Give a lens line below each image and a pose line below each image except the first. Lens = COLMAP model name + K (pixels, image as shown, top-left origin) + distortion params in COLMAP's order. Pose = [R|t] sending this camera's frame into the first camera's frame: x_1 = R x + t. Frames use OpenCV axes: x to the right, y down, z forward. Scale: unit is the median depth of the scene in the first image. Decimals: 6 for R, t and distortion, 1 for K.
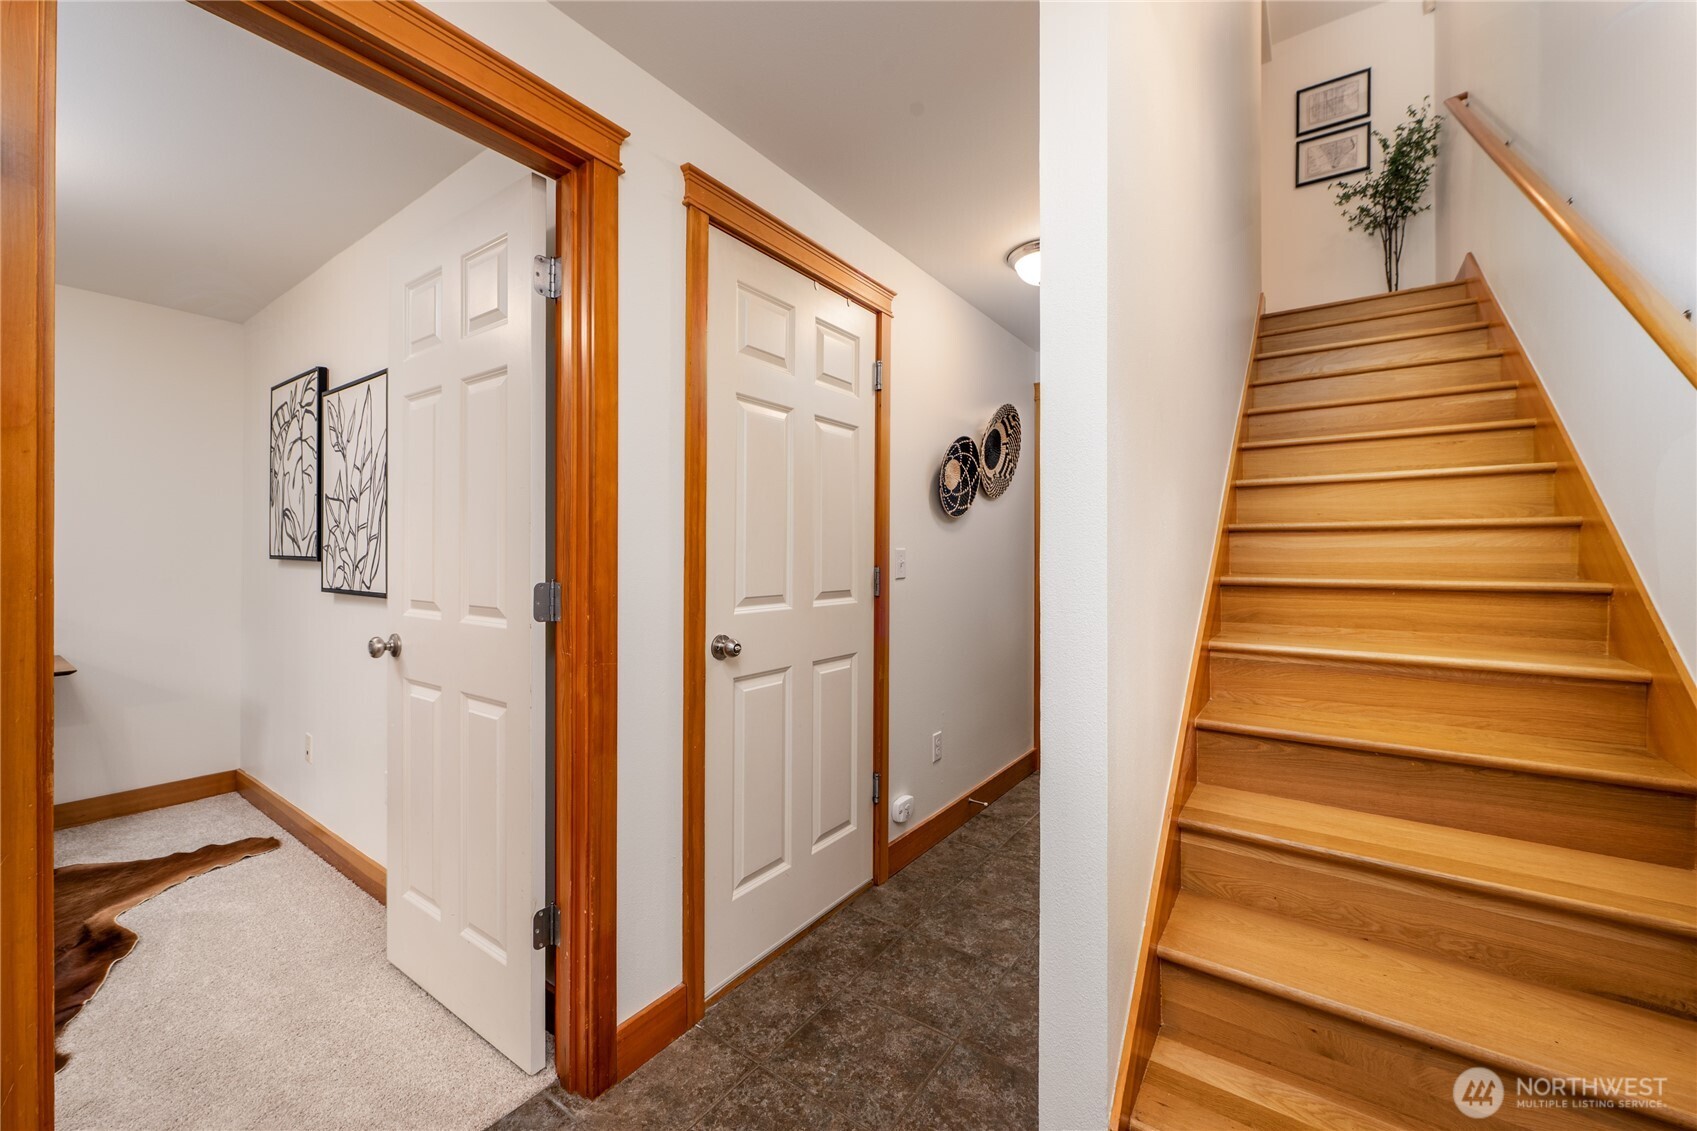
lens RADIAL K [[671.0, 0, 838.6], [0, 671.0, 562.1], [0, 0, 1]] dist [-0.003202, -0.000084]
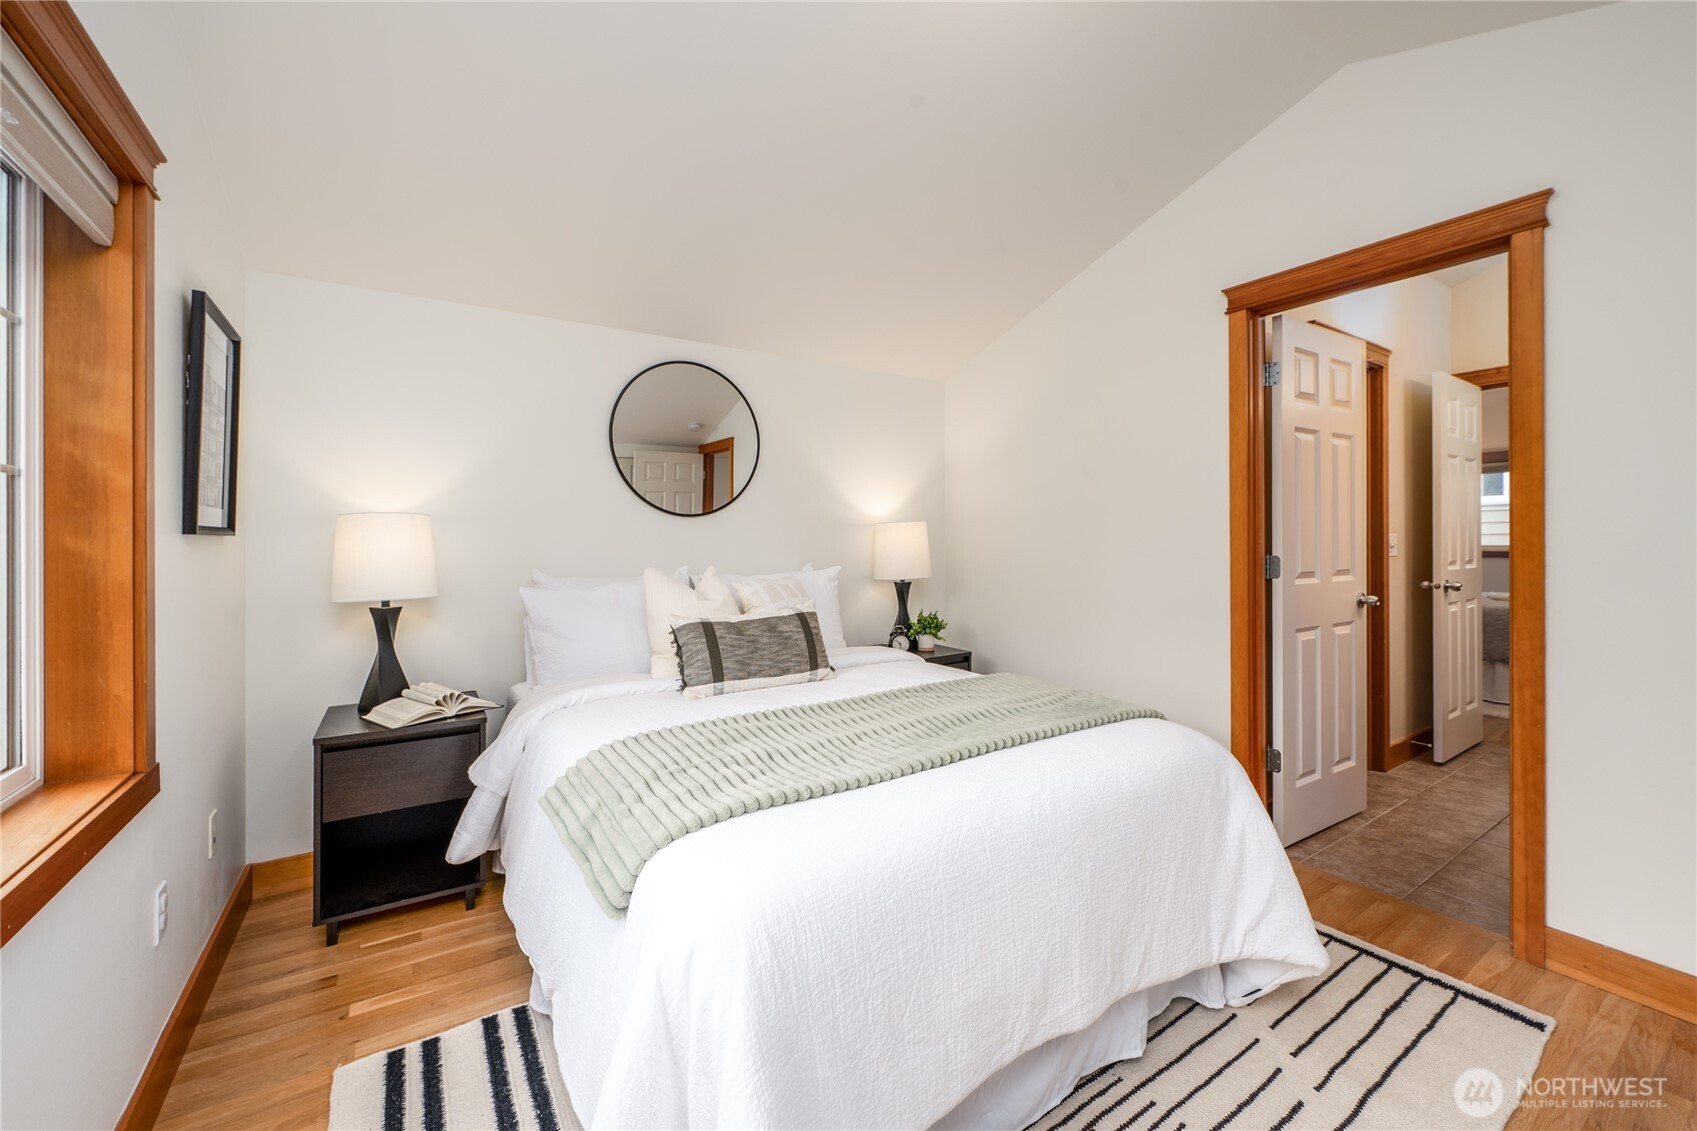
lens RADIAL K [[671.0, 0, 848.5], [0, 671.0, 550.8], [0, 0, 1]] dist [-0.003202, -0.000084]
pose [[0.924839, -0.009359, -0.380243, -0.675436], [0.009177, 0.999955, -0.002293, 0.002917], [0.380247, -0.001368, 0.924884, -0.910567]]
